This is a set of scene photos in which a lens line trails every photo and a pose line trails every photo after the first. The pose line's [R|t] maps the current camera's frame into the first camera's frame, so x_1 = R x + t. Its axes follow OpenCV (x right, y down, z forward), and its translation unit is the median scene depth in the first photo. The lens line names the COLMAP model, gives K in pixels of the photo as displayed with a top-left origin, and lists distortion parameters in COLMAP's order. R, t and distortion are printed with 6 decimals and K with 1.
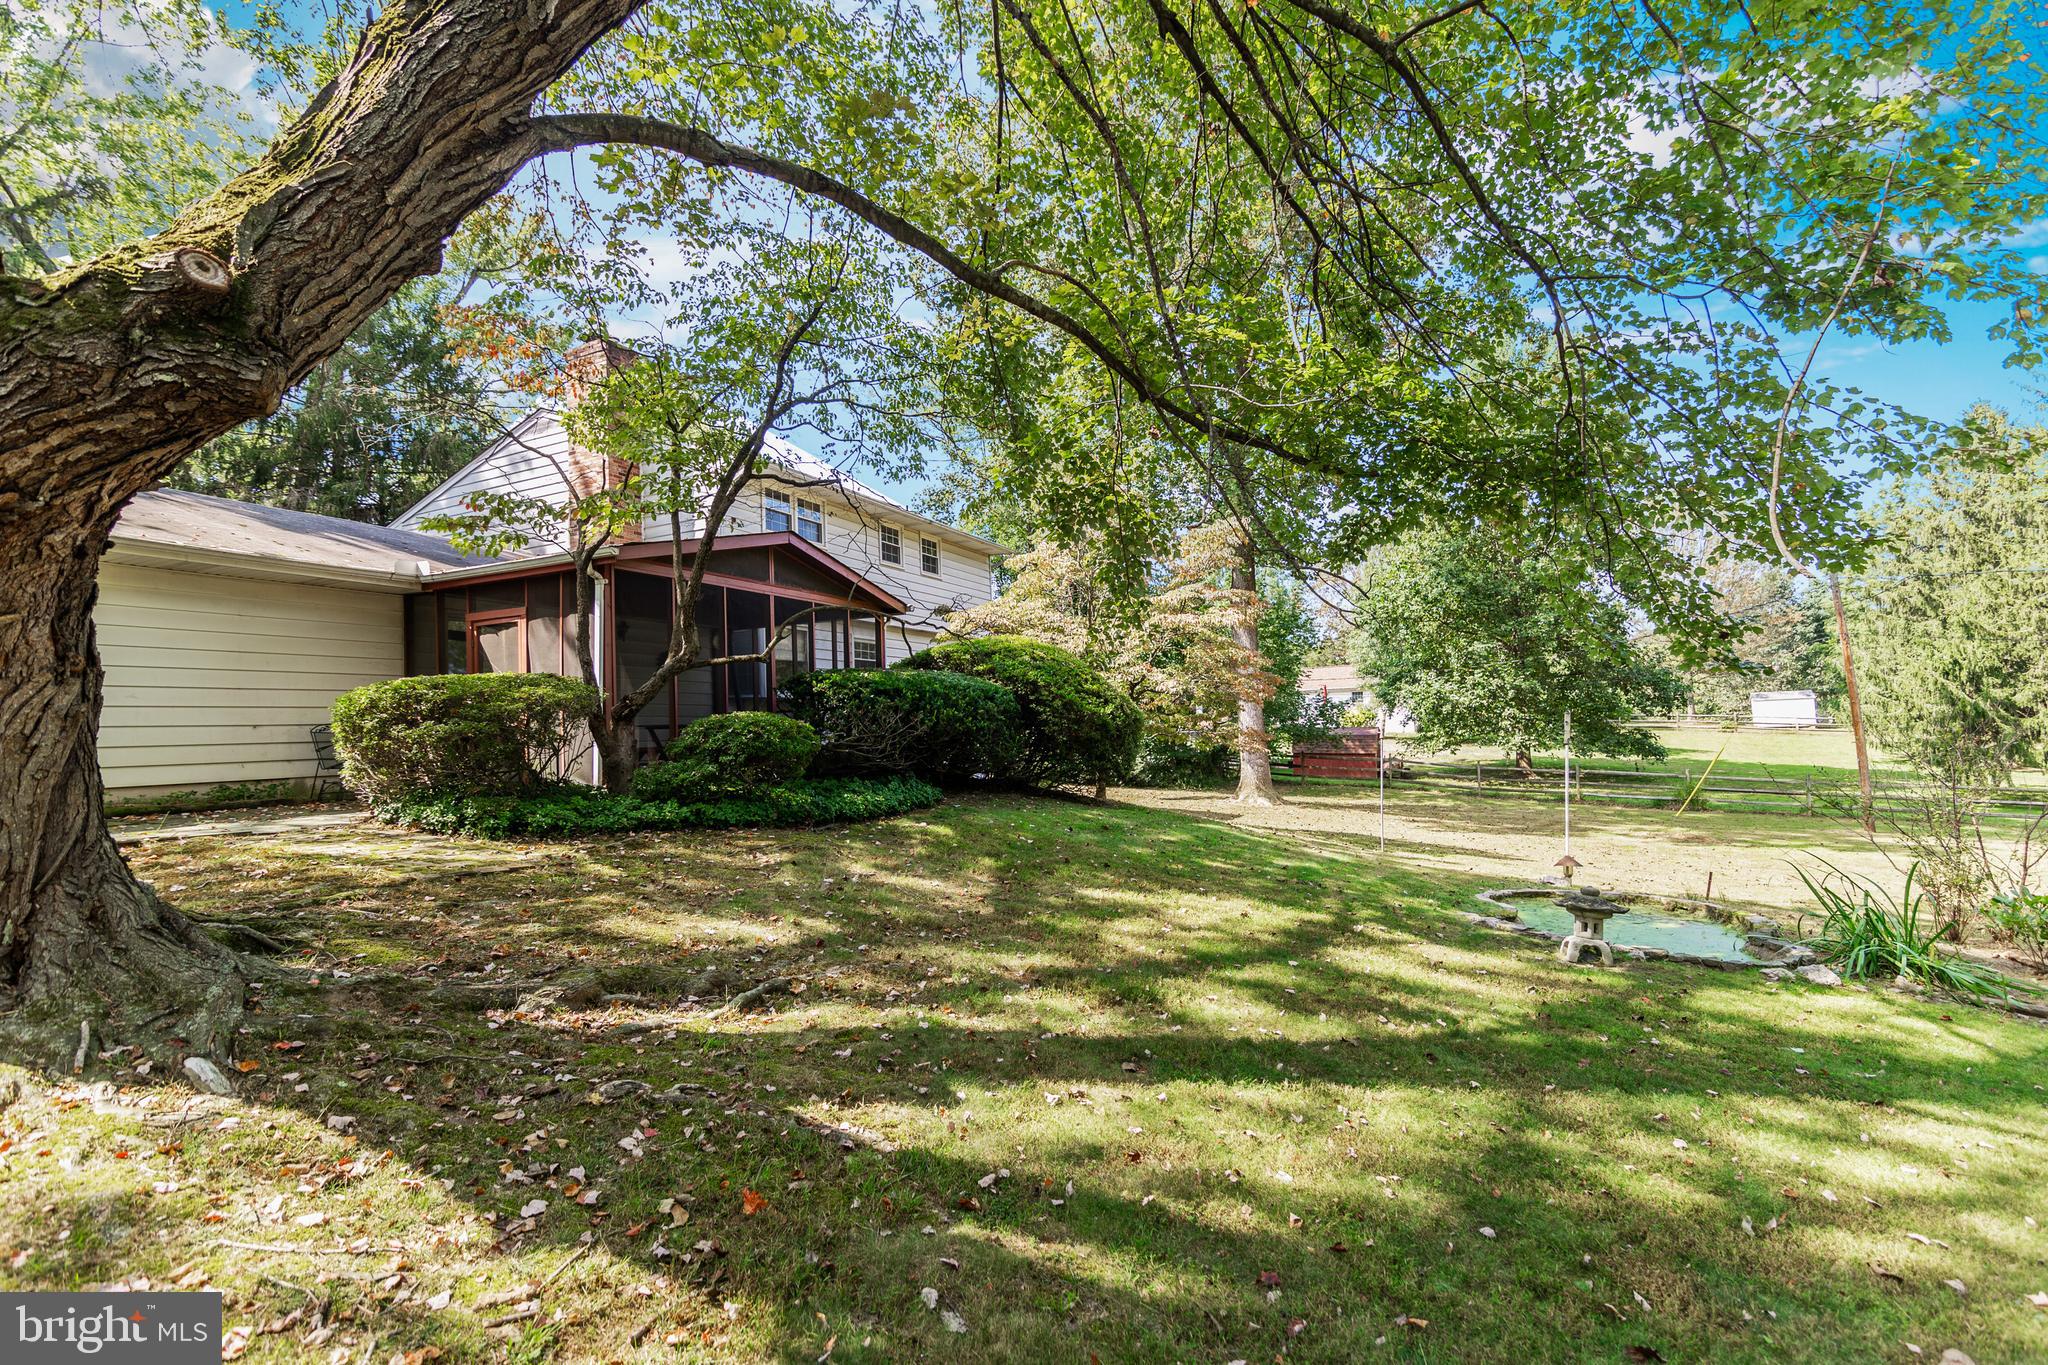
lens RADIAL K [[922.4, 0, 1024.0], [0, 922.4, 682.5], [0, 0, 1]] dist [-0.002783, -0.000414]
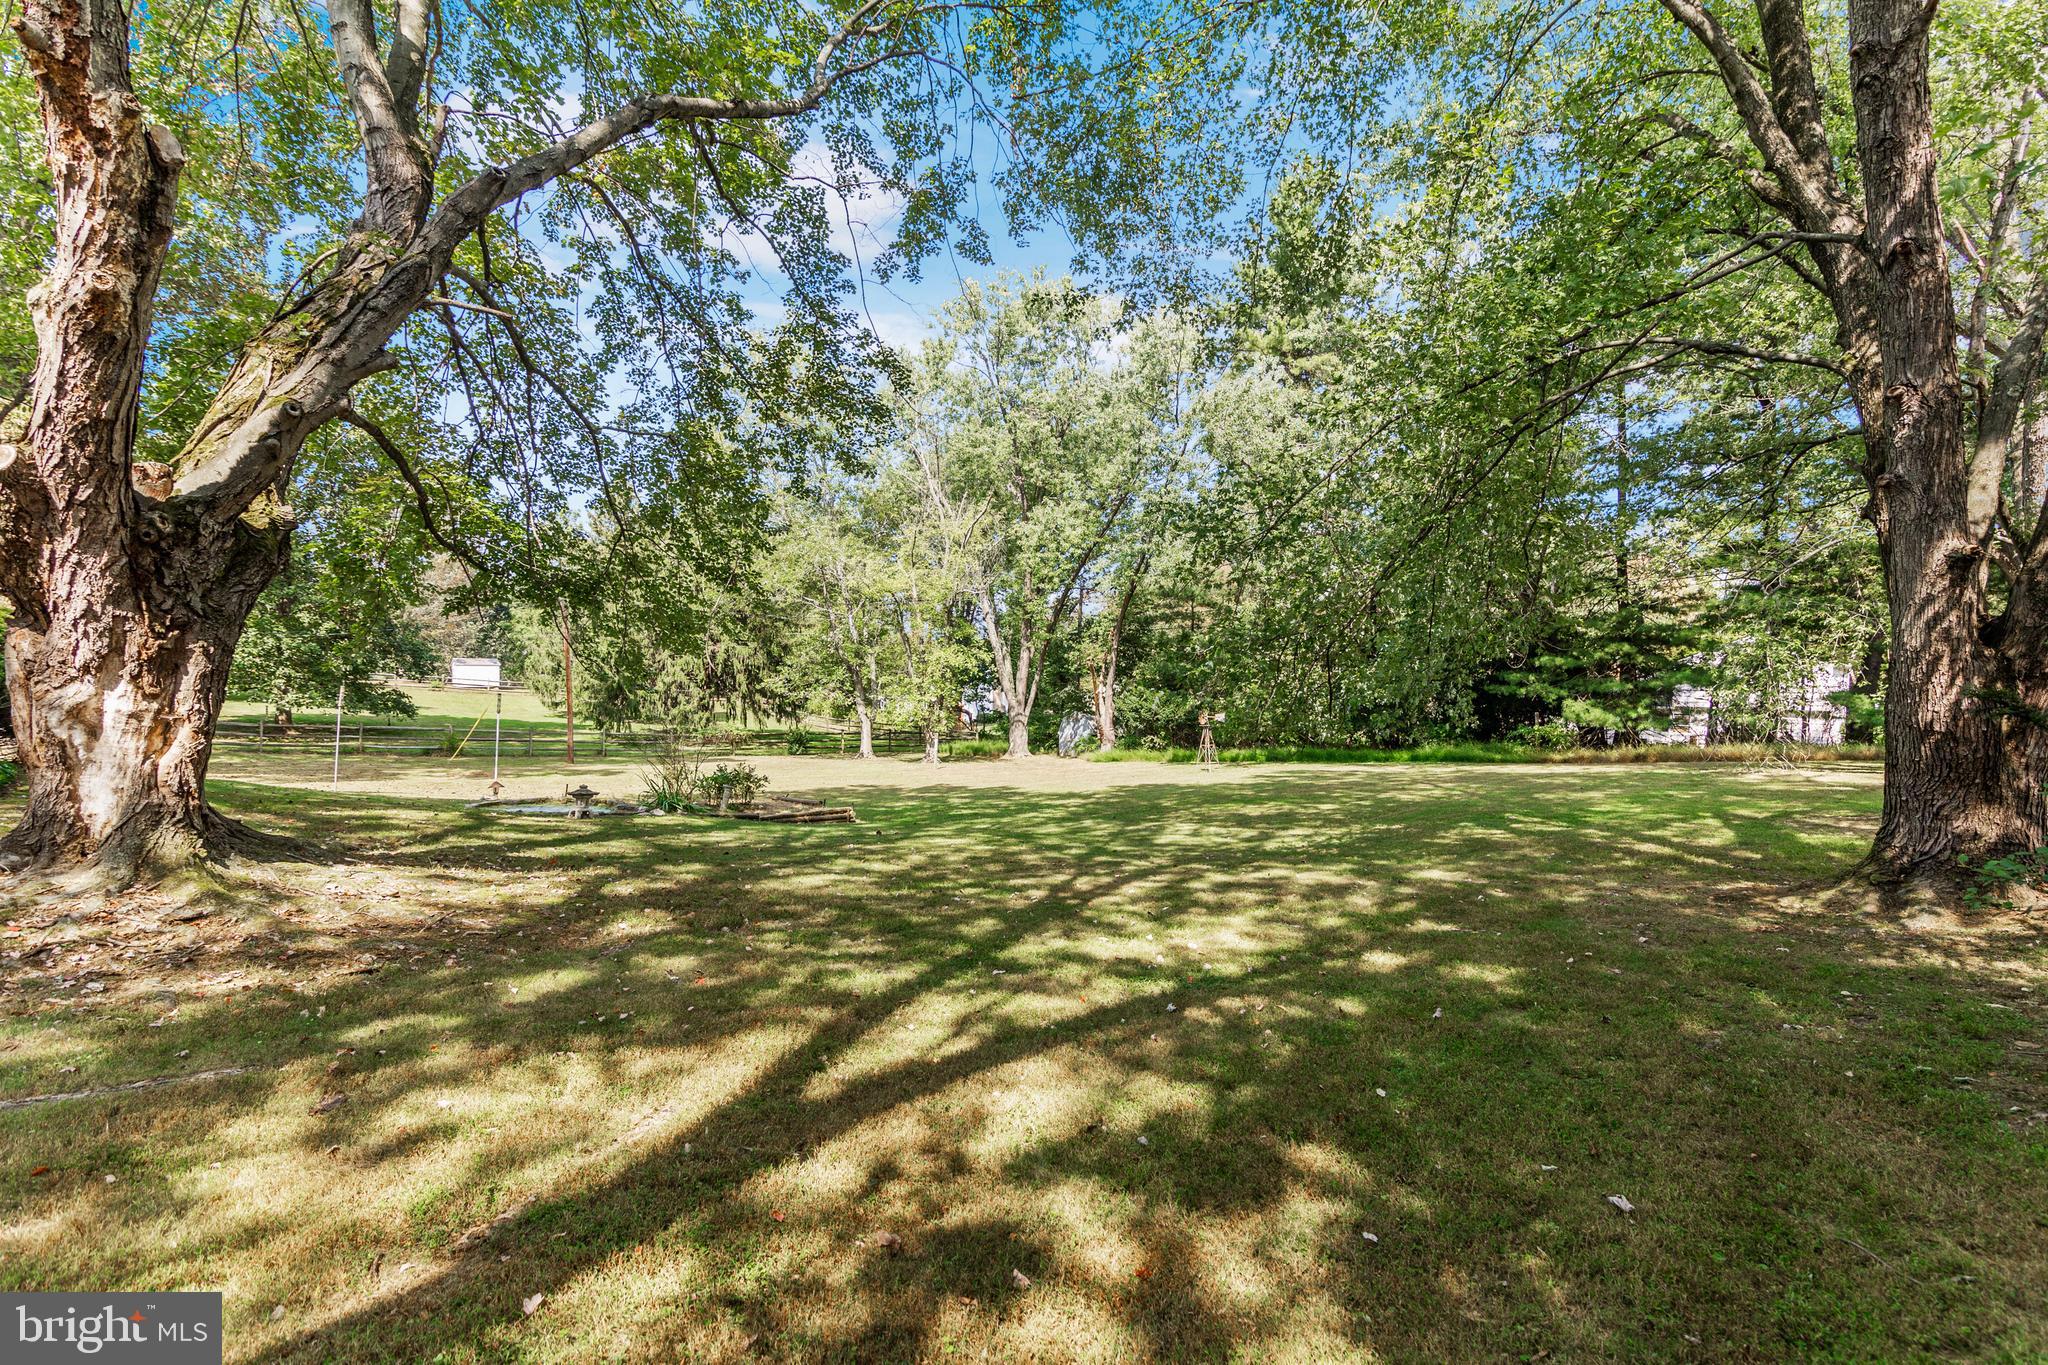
lens RADIAL K [[922.4, 0, 1024.0], [0, 922.4, 682.5], [0, 0, 1]] dist [-0.002783, -0.000414]
pose [[0.301757, 0.030346, 0.952902, -0.245736], [-0.080315, 0.996750, -0.006309, -0.018385], [-0.949996, -0.074629, 0.303214, -0.132262]]
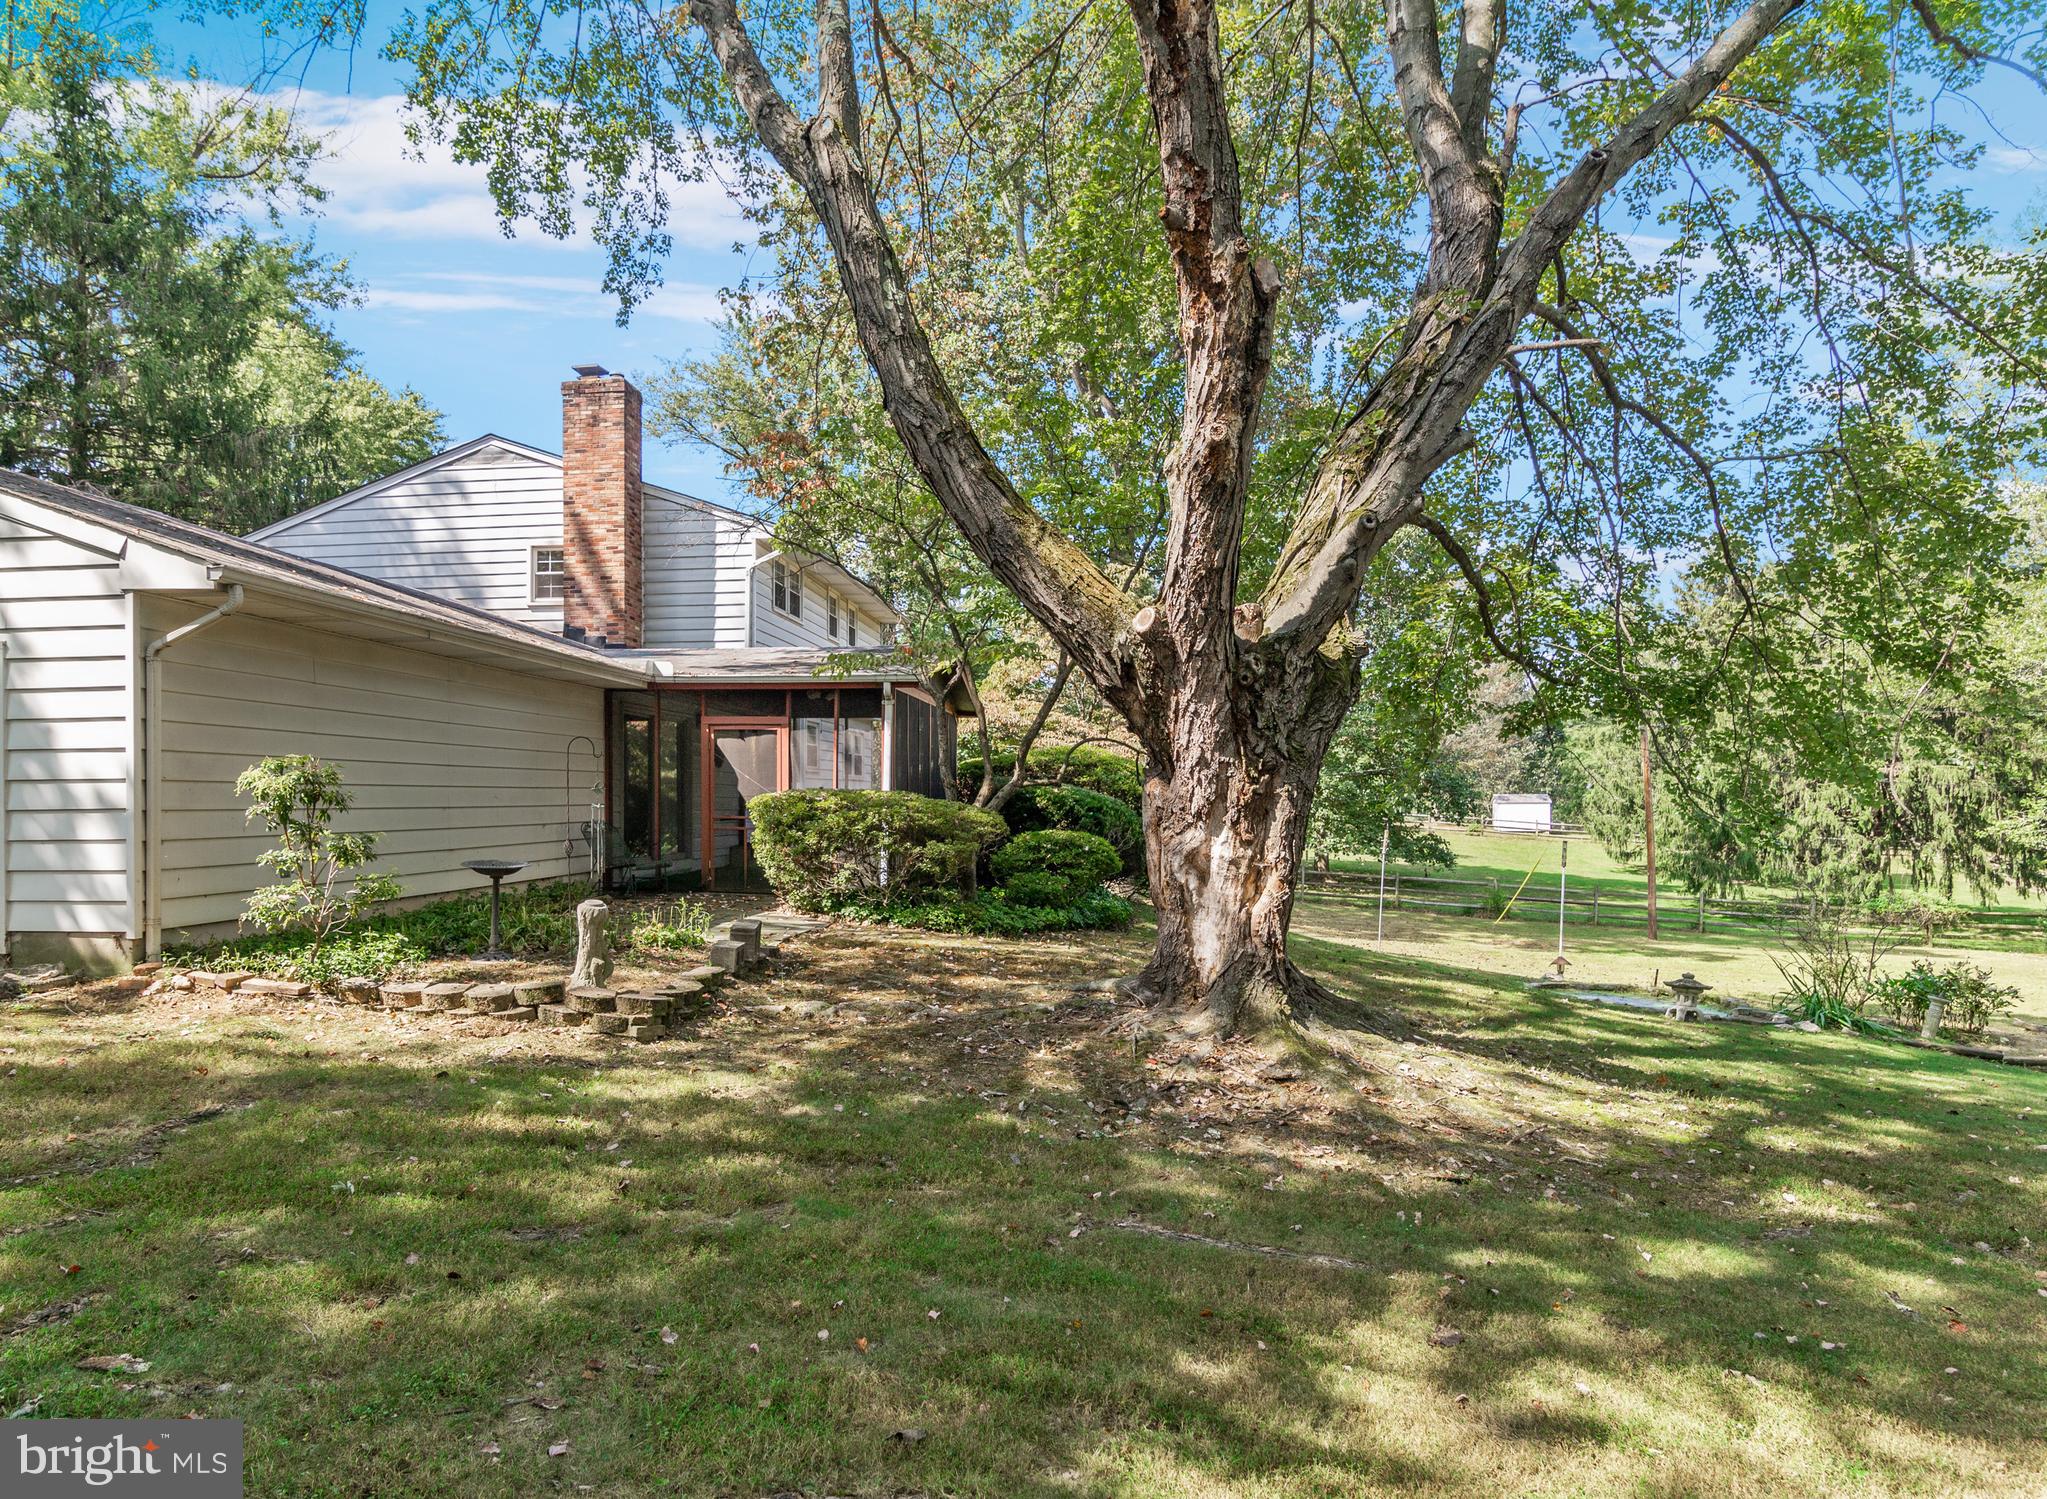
lens RADIAL K [[1244.3, 0, 936.2], [0, 1244.3, 792.2], [0, 0, 1]] dist [0.006820, -0.016413]
pose [[0.957685, 0.038774, 0.285196, -0.249565], [-0.051517, 0.997975, 0.037312, -0.018533], [-0.283171, -0.050425, 0.957743, -0.127302]]
